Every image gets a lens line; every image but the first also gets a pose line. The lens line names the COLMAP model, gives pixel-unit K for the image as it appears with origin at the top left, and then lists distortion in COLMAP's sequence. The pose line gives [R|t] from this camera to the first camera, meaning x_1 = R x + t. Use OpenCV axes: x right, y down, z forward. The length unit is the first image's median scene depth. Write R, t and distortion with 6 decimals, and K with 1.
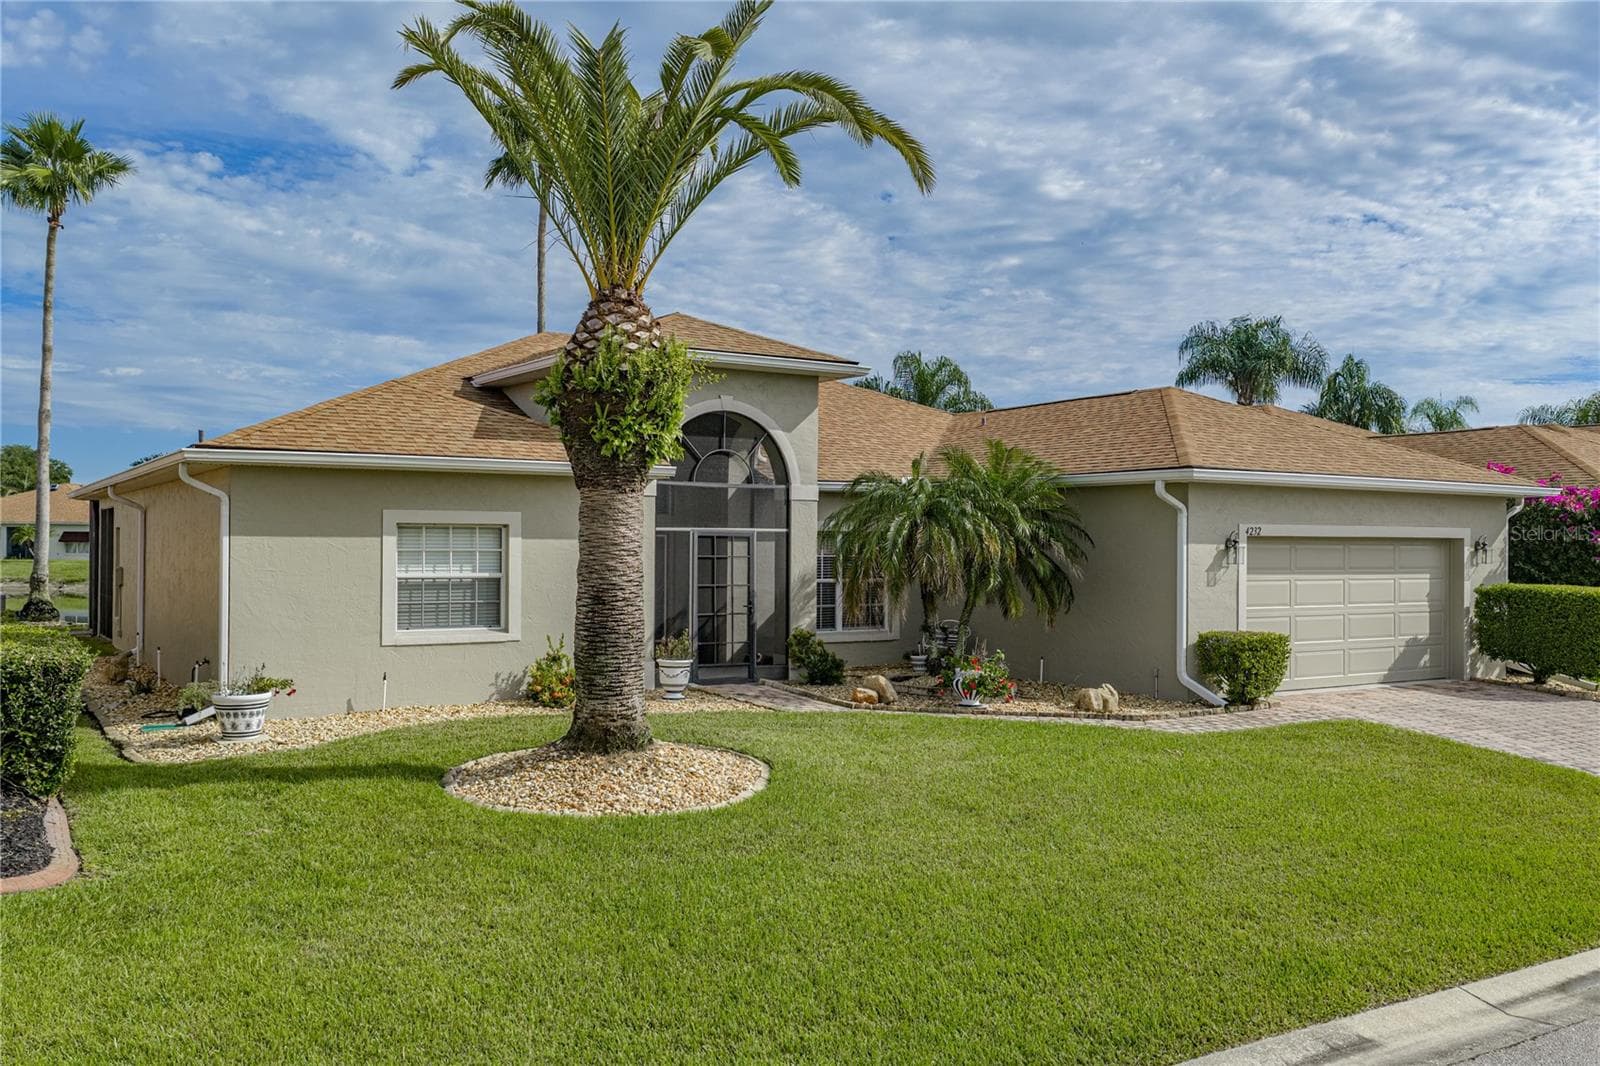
lens RADIAL K [[1316.9, 0, 796.4], [0, 1316.9, 545.1], [0, 0, 1]] dist [0.036493, -0.027354]
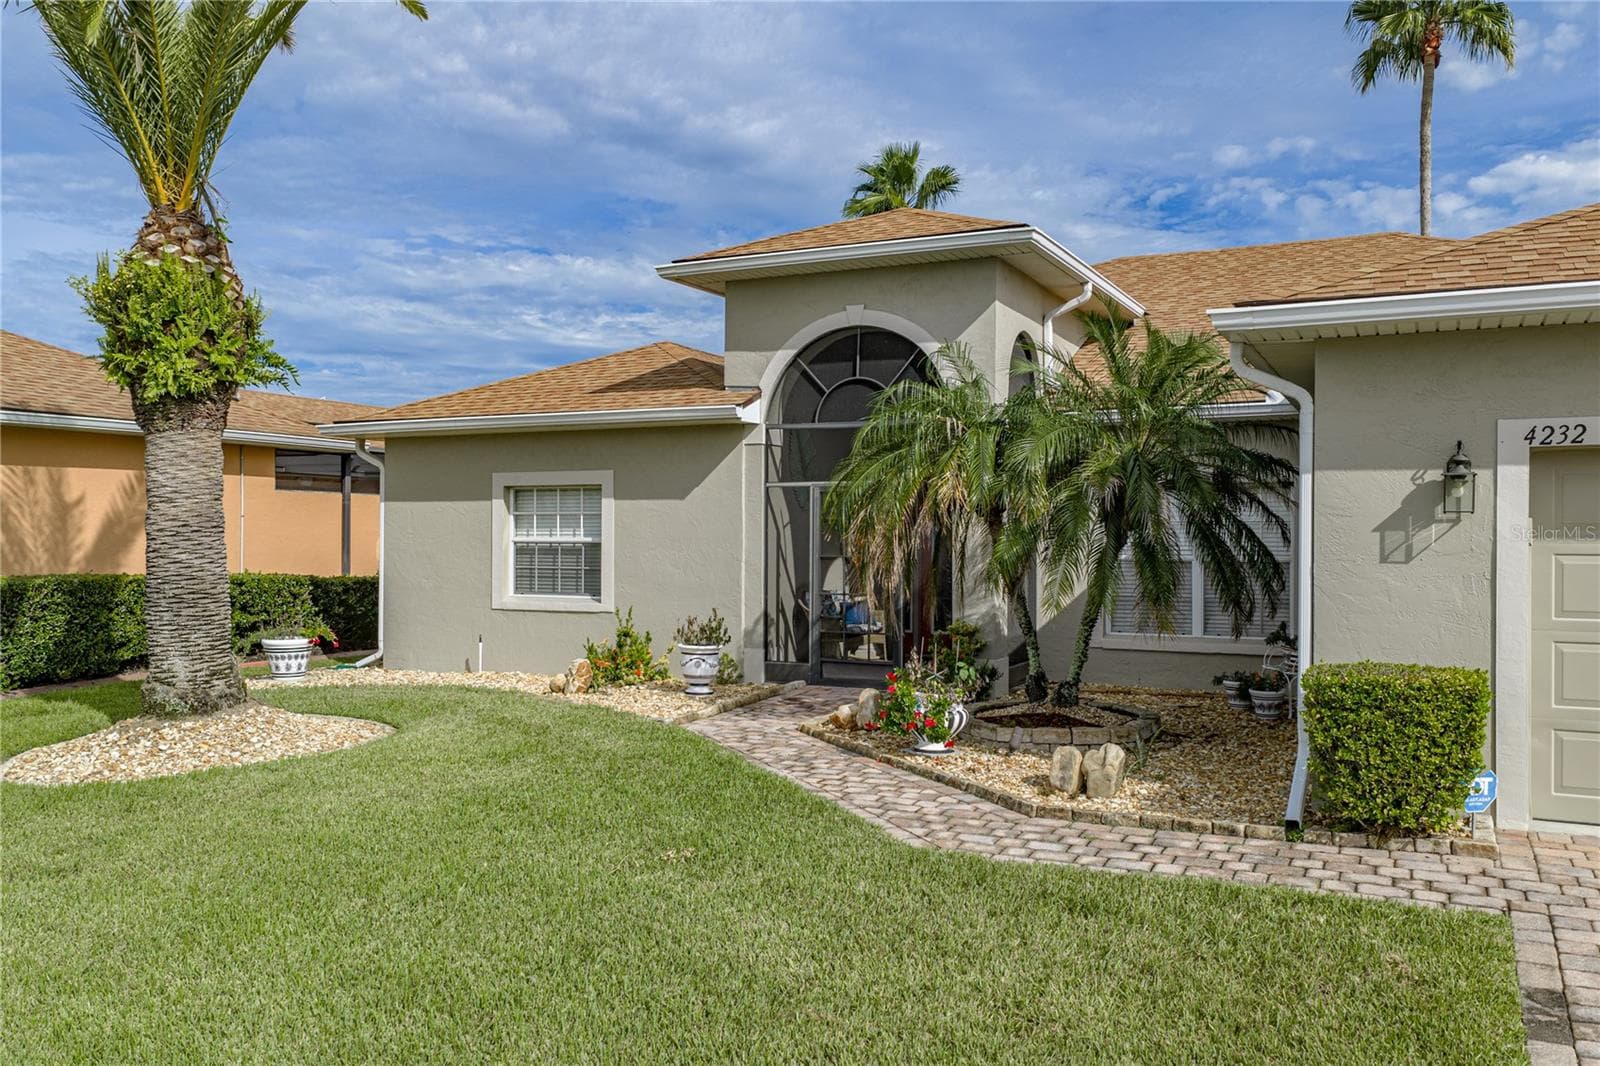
lens RADIAL K [[1316.9, 0, 814.4], [0, 1316.9, 528.7], [0, 0, 1]] dist [0.036493, -0.027354]
pose [[0.537022, -0.010701, -0.843500, 0.619485], [-0.000719, 0.999913, -0.013143, 0.026528], [0.843568, 0.007664, 0.536968, 0.622533]]
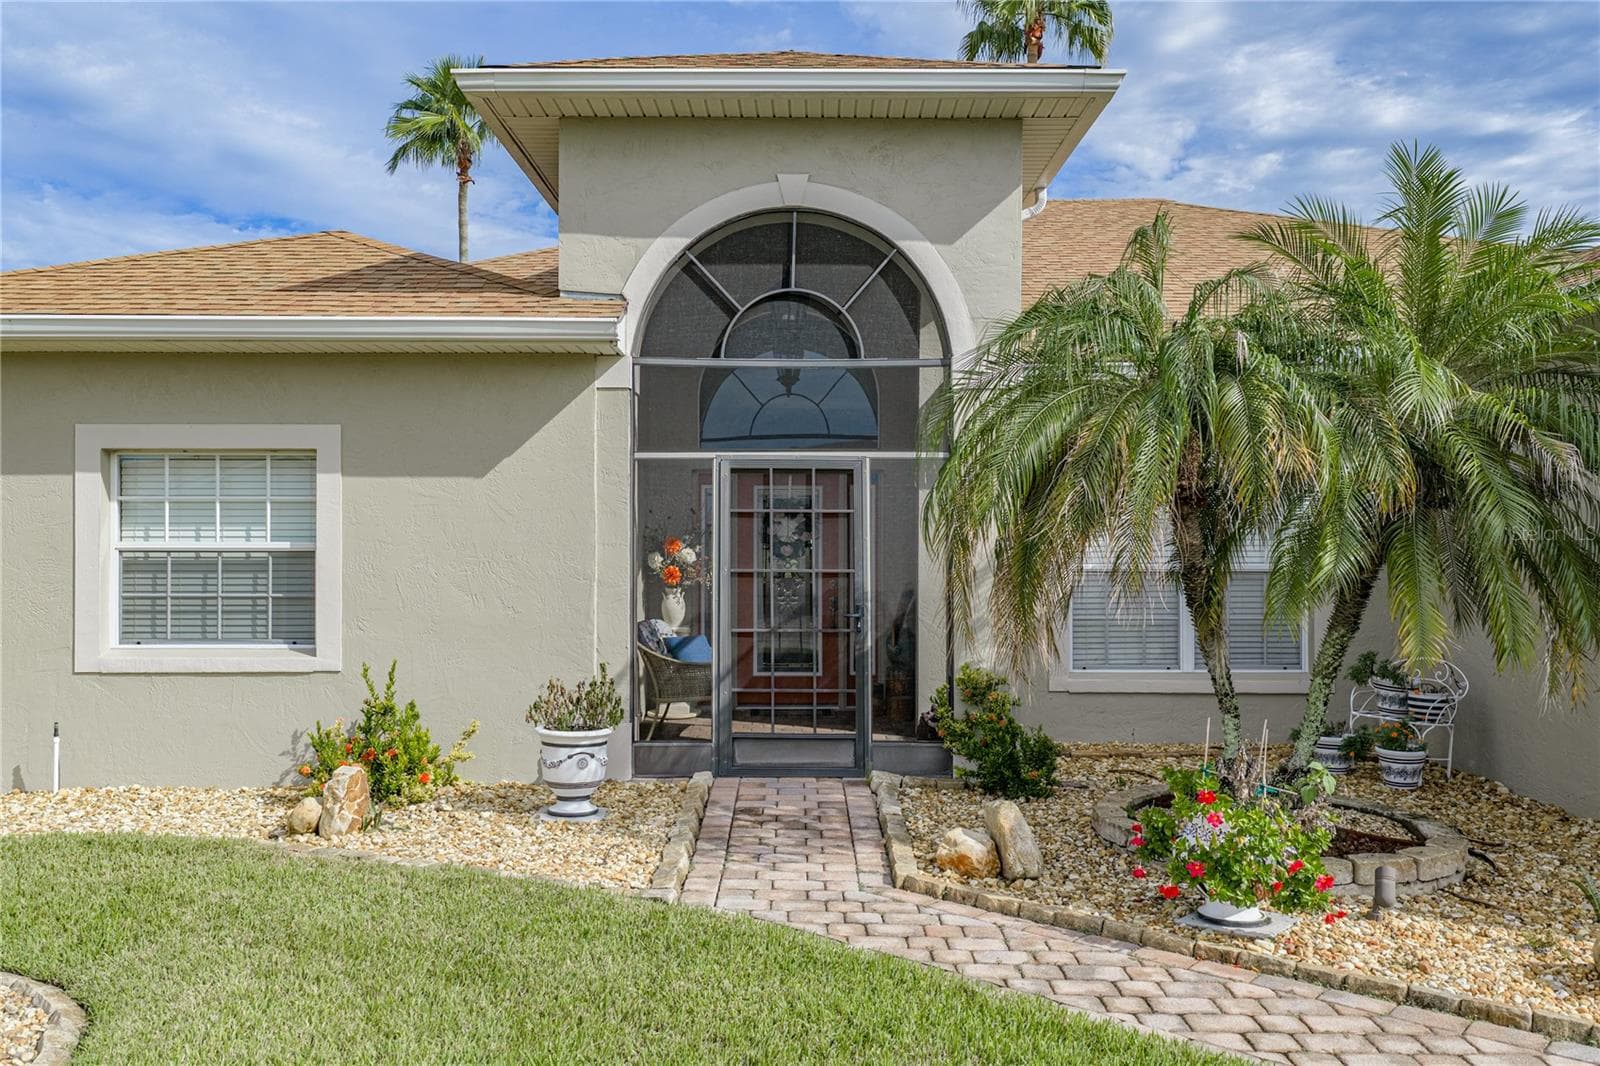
lens RADIAL K [[1316.9, 0, 800.1], [0, 1316.9, 534.6], [0, 0, 1]] dist [0.036493, -0.027354]
pose [[0.848223, -0.008782, -0.529567, 0.219041], [0.003987, 0.999940, -0.010197, 0.024066], [0.529625, 0.006538, 0.848207, 0.644292]]
